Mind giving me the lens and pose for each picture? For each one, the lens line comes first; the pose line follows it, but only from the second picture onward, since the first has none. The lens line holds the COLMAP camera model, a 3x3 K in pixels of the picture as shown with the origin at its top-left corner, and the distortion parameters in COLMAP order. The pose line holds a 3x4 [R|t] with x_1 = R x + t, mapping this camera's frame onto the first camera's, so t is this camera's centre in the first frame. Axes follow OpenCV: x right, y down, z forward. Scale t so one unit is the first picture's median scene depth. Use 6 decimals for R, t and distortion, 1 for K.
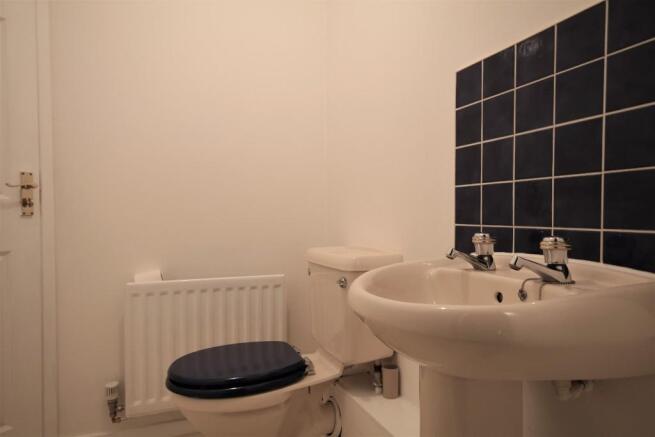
lens RADIAL K [[418.2, 0, 327.2], [0, 418.2, 218.0], [0, 0, 1]] dist [-0.000848, 0.000018]
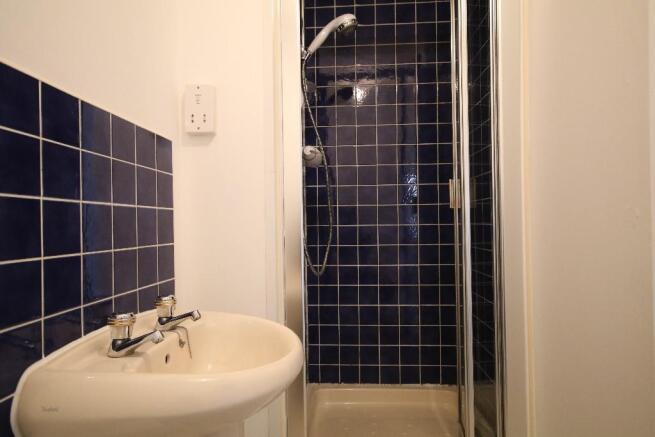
lens RADIAL K [[418.2, 0, 327.0], [0, 418.2, 219.4], [0, 0, 1]] dist [-0.000848, 0.000018]
pose [[-0.908236, 0.008934, 0.418364, -0.349779], [0.012521, 0.999905, 0.005829, -0.144602], [-0.418272, 0.010532, -0.908261, 1.439211]]
